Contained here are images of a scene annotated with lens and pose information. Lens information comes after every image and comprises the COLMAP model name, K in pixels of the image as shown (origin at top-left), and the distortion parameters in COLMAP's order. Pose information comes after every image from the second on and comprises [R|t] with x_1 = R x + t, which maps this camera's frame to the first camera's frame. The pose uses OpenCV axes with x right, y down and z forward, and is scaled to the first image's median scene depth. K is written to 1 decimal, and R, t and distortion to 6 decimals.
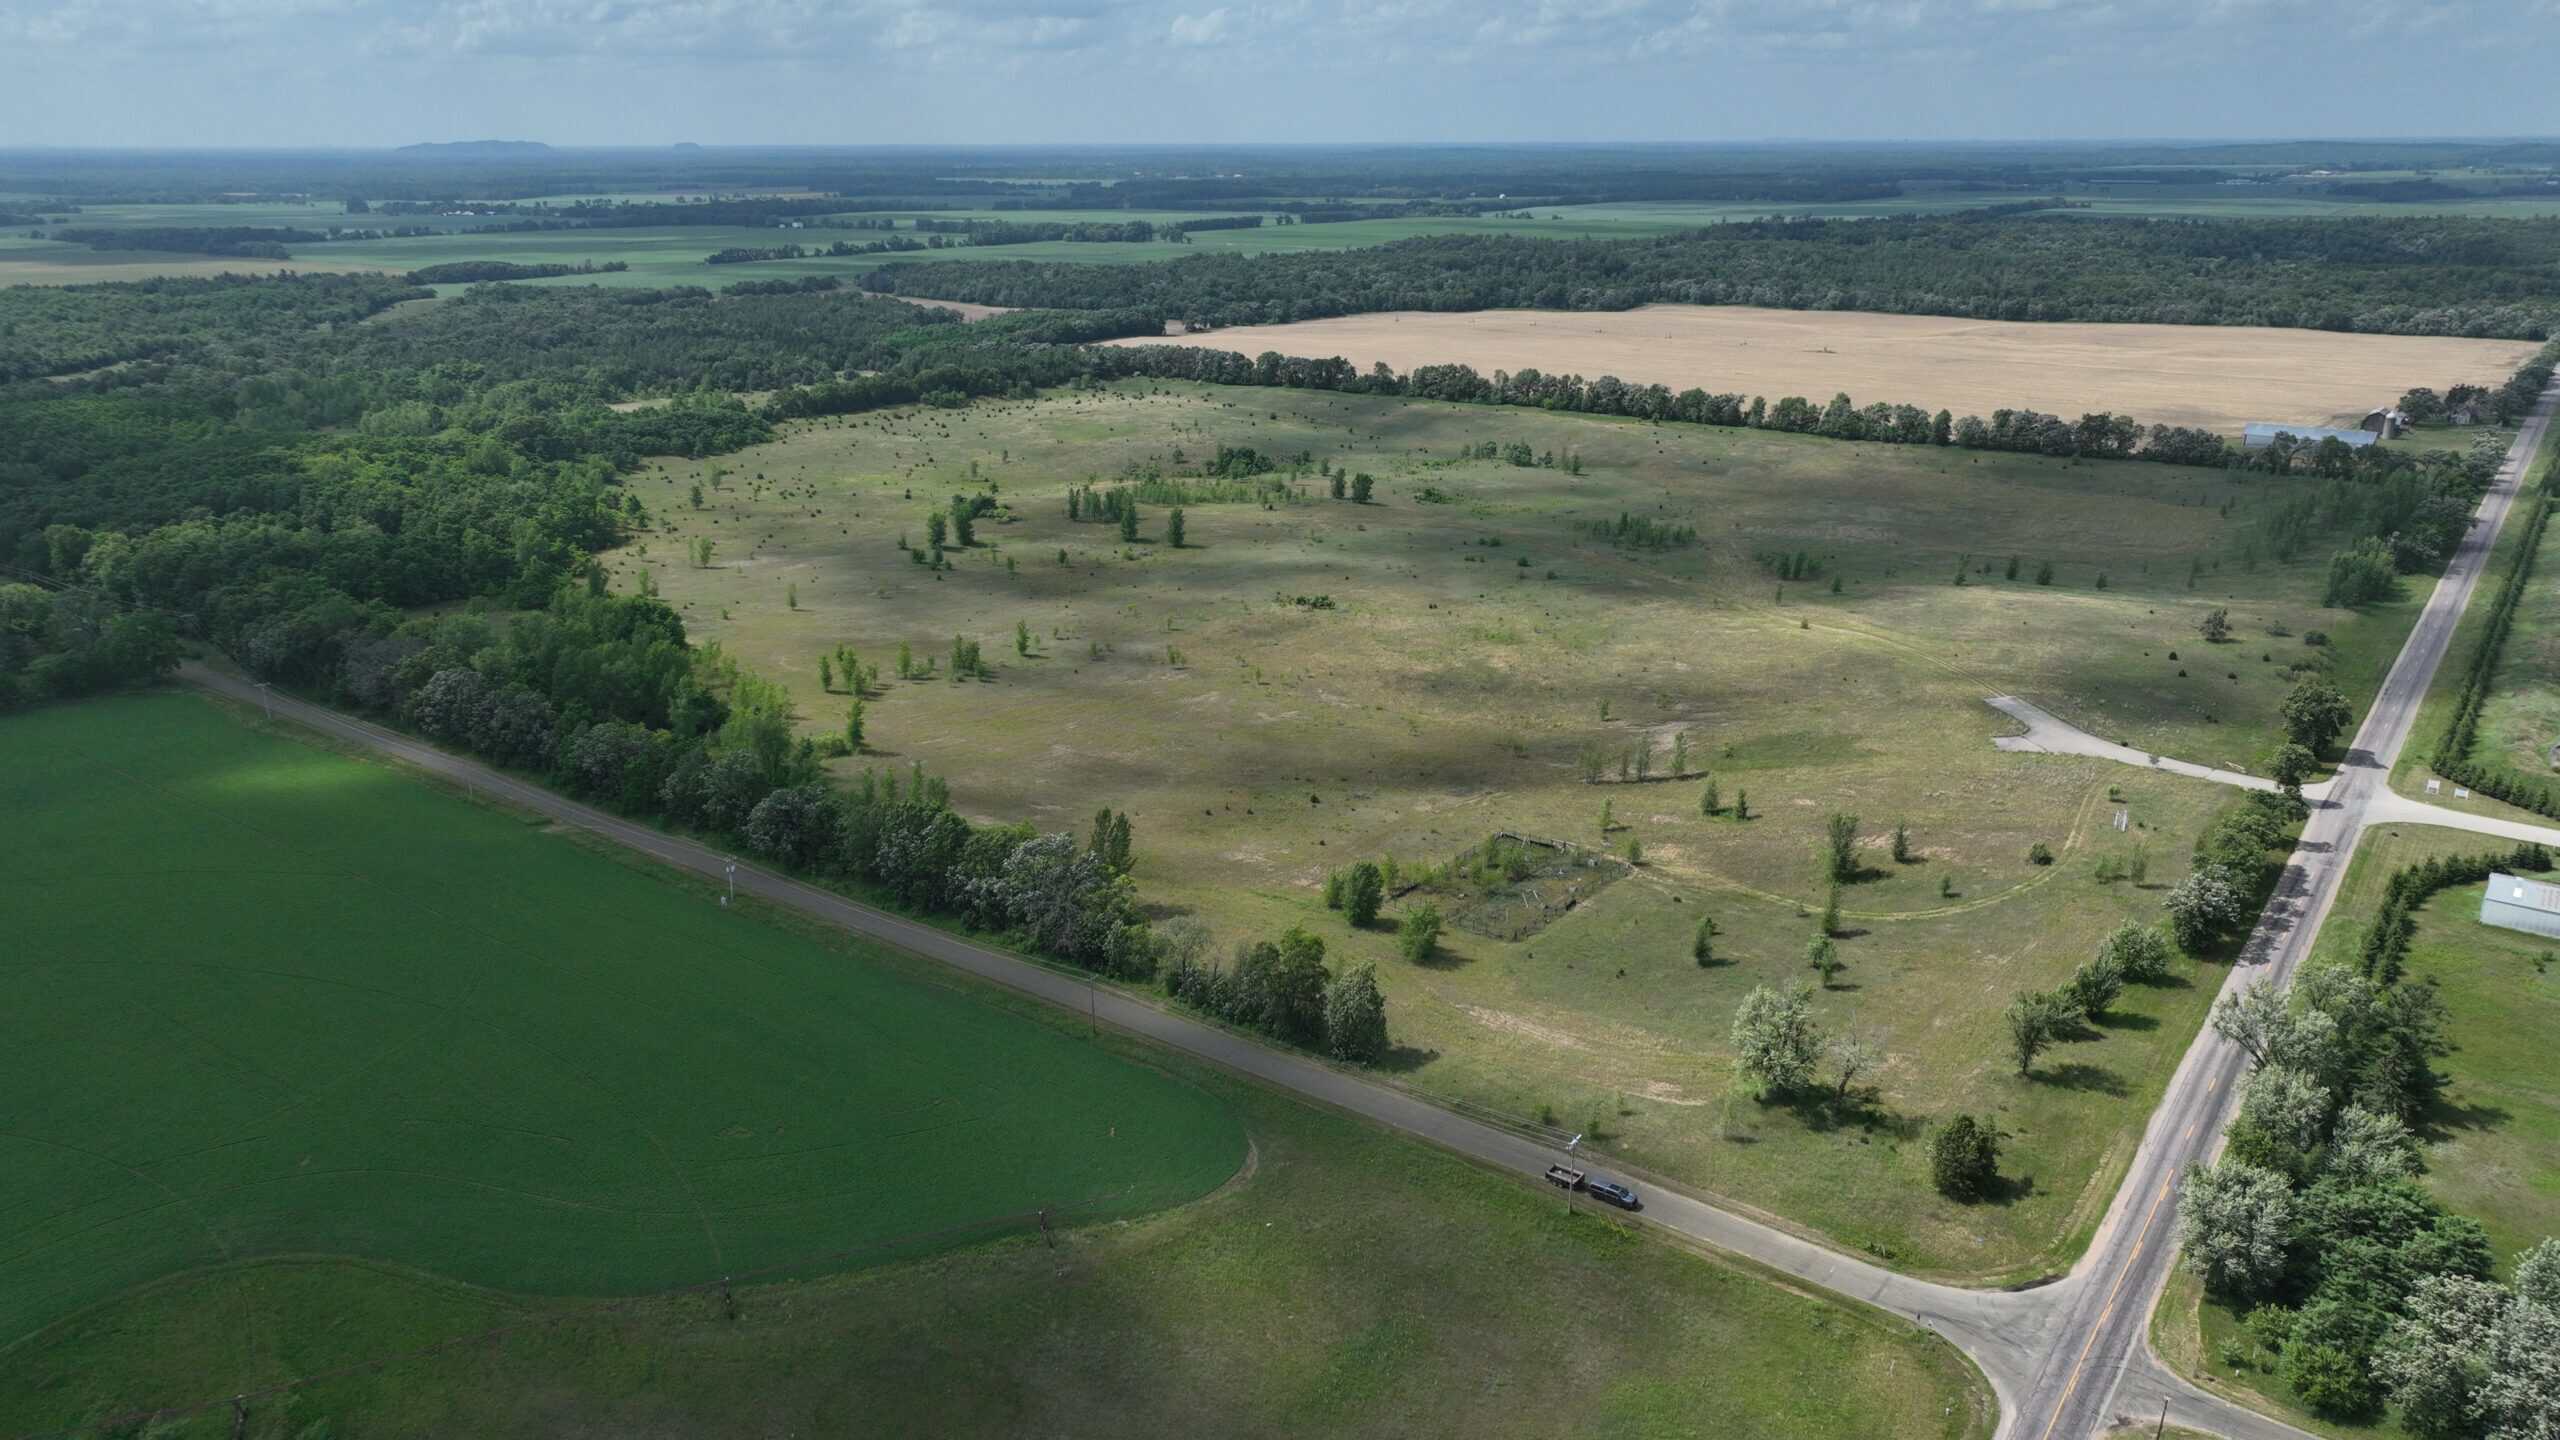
lens RADIAL K [[1793.8, 0, 1268.8], [0, 1793.8, 713.1], [0, 0, 1]] dist [0.000466, 0.008866]
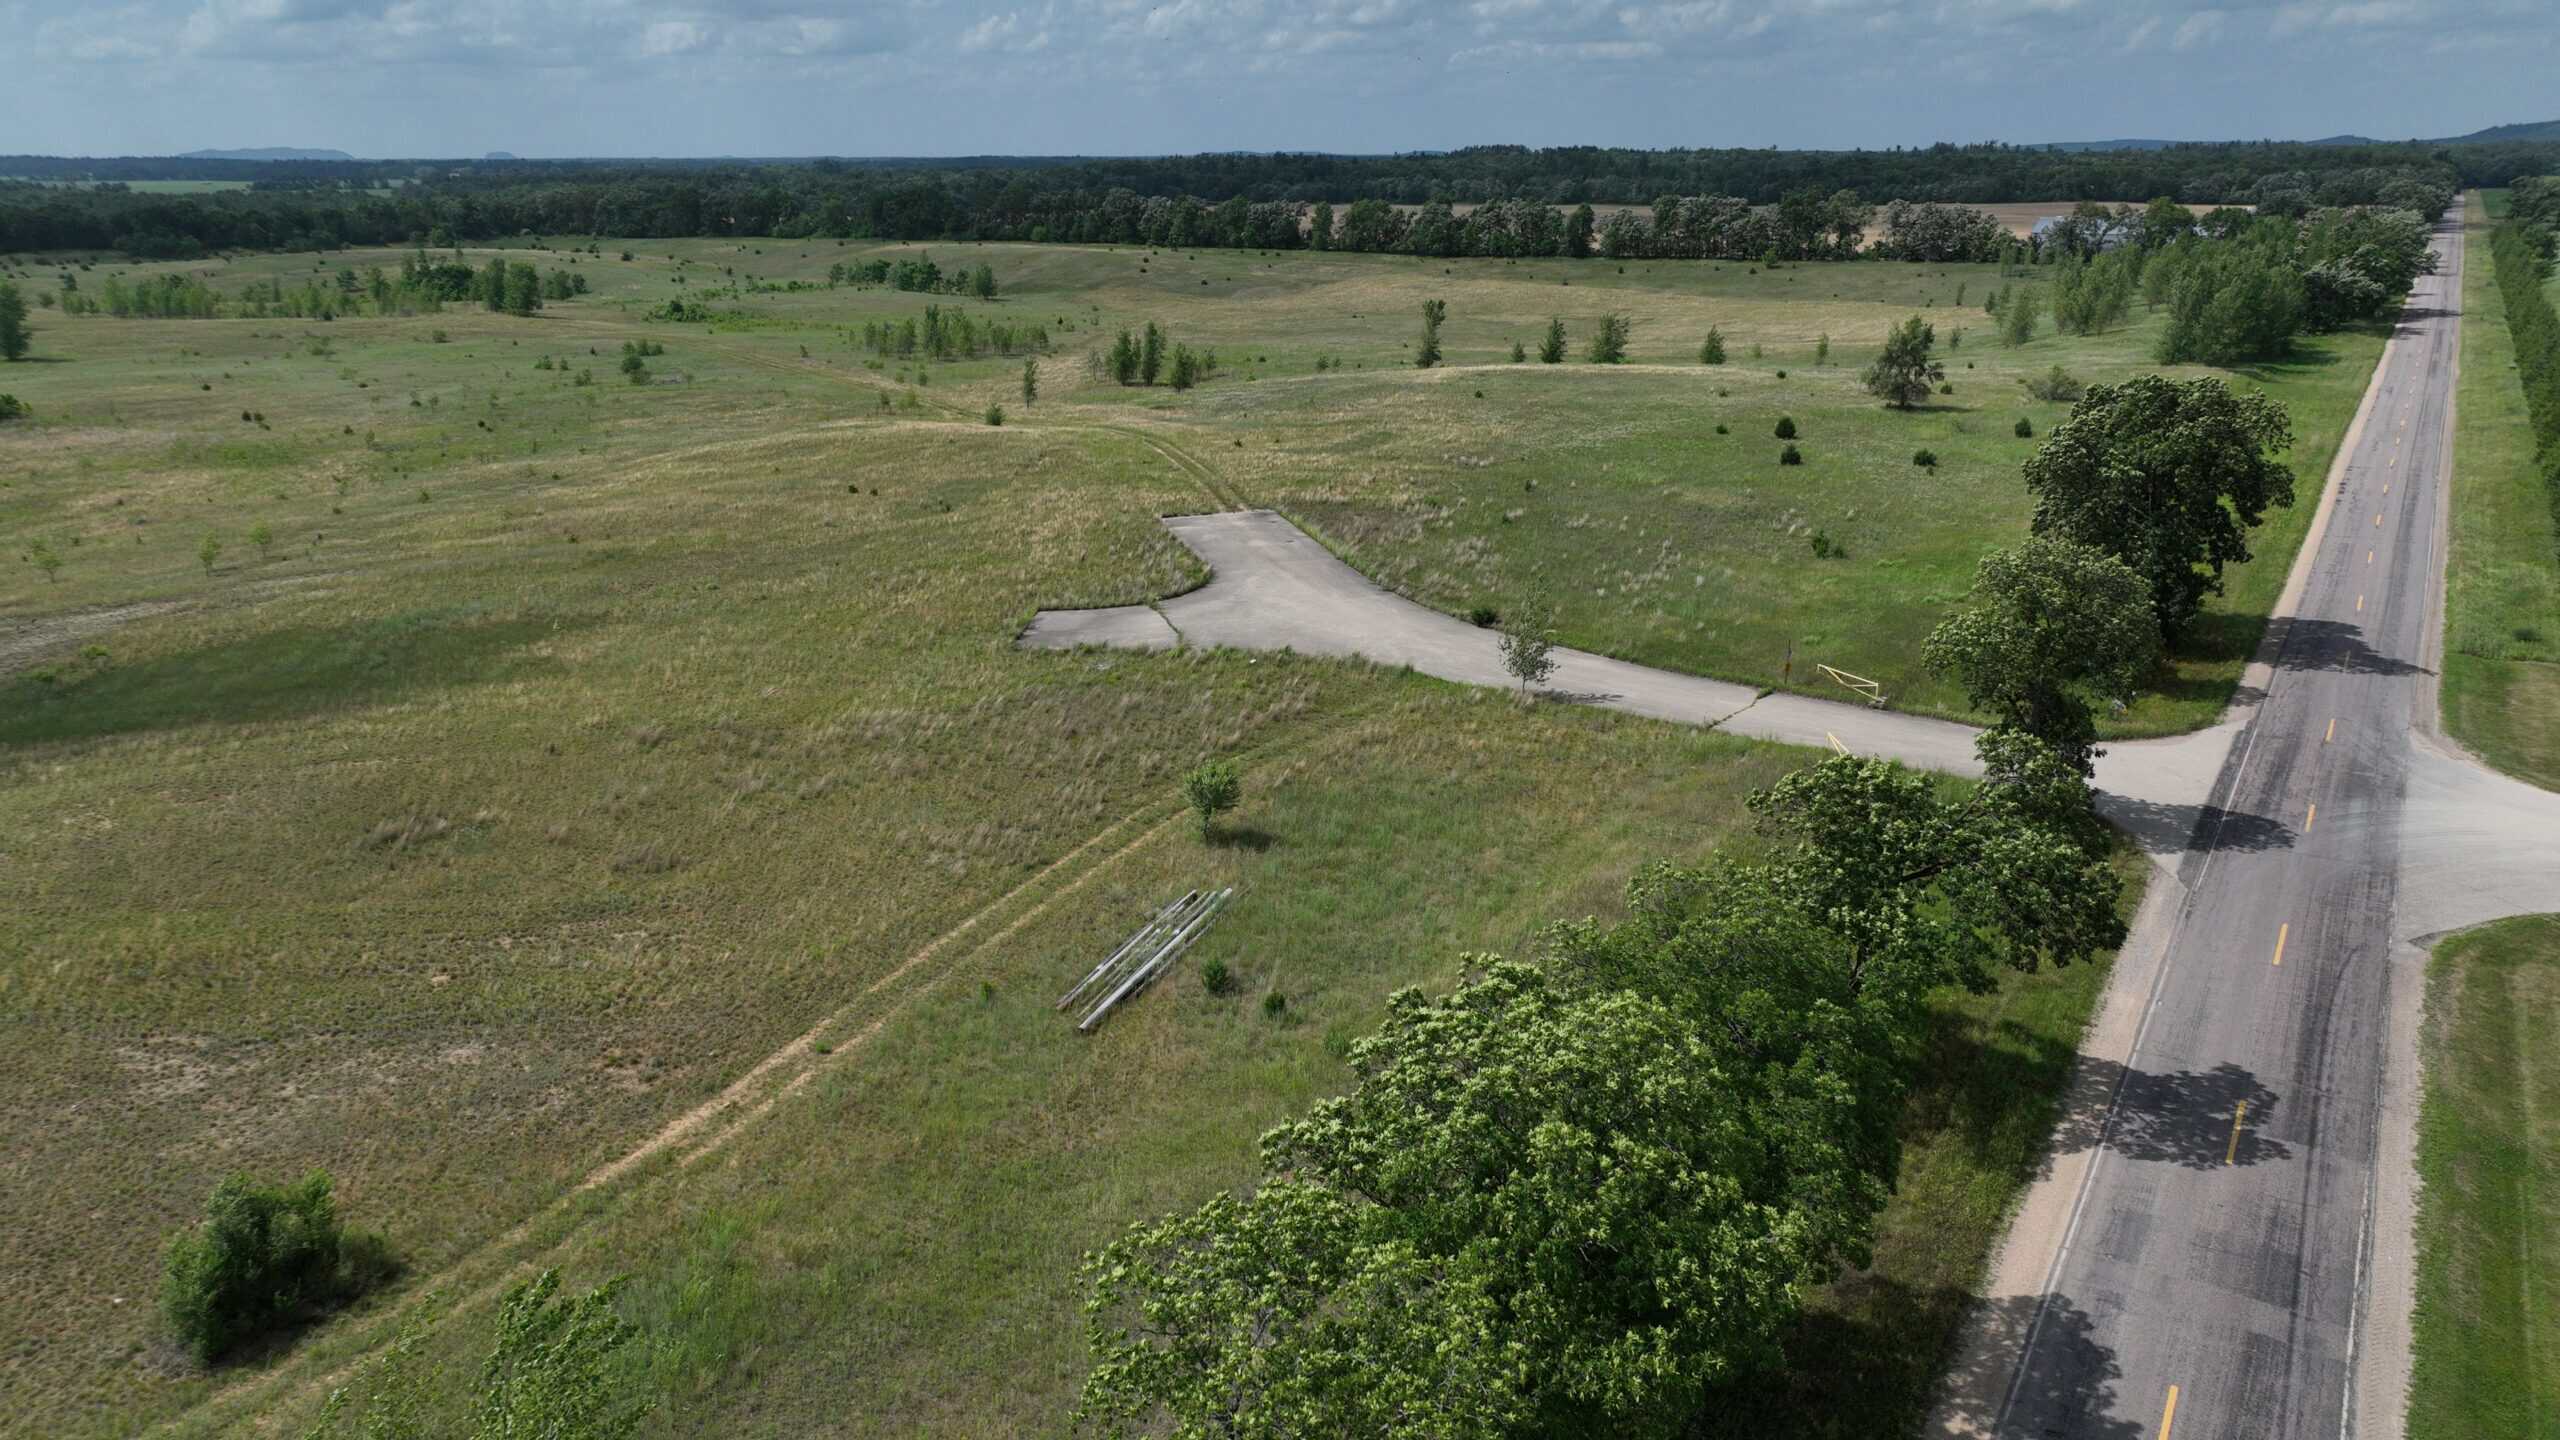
lens RADIAL K [[1793.8, 0, 1268.8], [0, 1793.8, 713.1], [0, 0, 1]] dist [0.000466, 0.008866]
pose [[0.997238, -0.024878, 0.069987, 0.443422], [0.025633, 0.999622, -0.009906, 0.035059], [-0.069714, 0.011673, 0.997499, 0.762099]]
